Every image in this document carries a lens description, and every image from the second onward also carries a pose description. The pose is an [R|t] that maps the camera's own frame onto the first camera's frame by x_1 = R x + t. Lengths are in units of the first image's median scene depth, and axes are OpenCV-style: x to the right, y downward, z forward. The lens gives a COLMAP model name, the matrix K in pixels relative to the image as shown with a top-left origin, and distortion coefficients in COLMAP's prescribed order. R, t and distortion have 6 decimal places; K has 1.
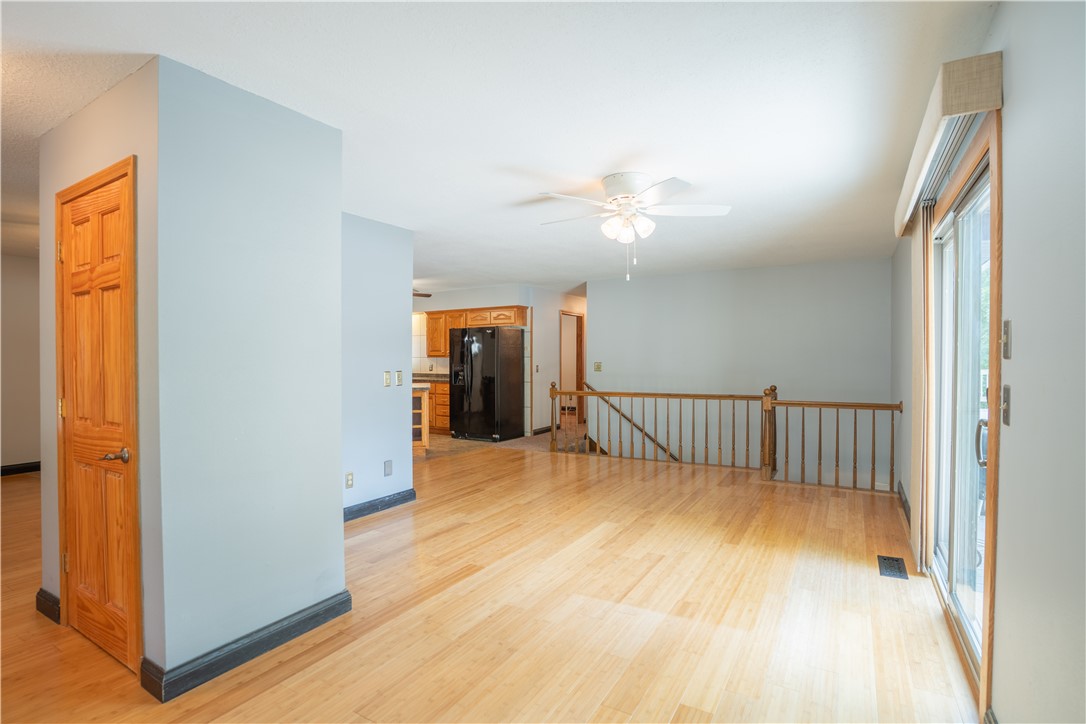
lens RADIAL K [[531.9, 0, 544.6], [0, 531.9, 358.6], [0, 0, 1]] dist [-0.079698, 0.037809]
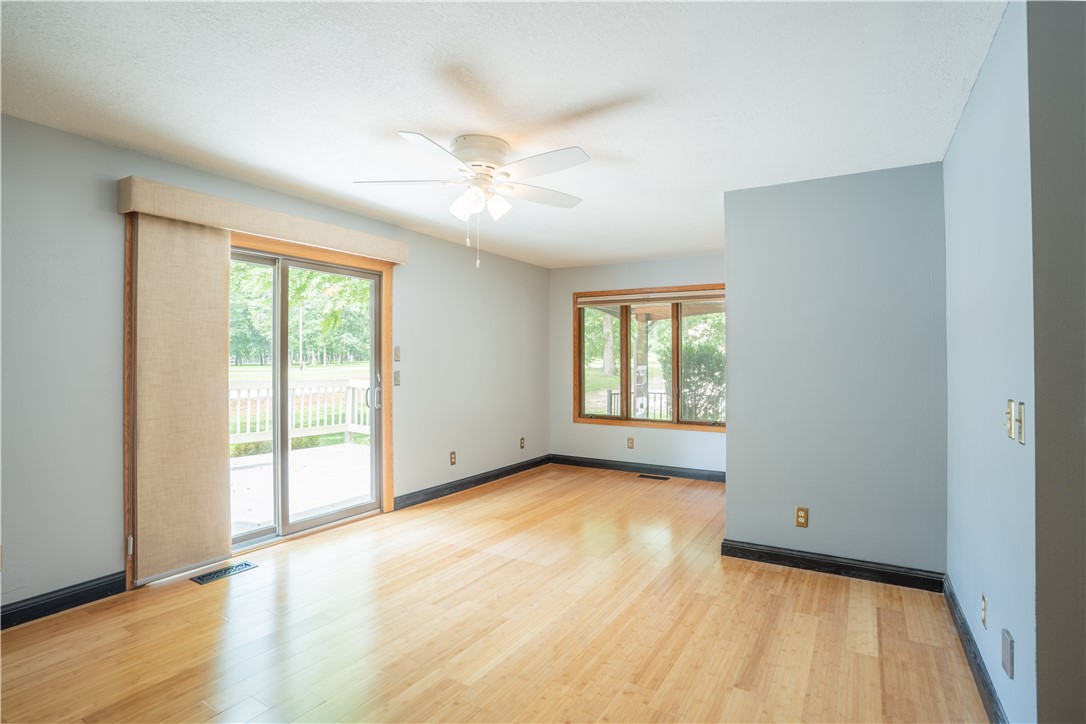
lens RADIAL K [[531.9, 0, 544.6], [0, 531.9, 358.6], [0, 0, 1]] dist [-0.079698, 0.037809]
pose [[-0.999981, -0.000056, 0.006196, 0.049074], [-0.000066, 0.999999, -0.001634, -0.004952], [-0.006196, -0.001635, -0.999979, 1.824297]]
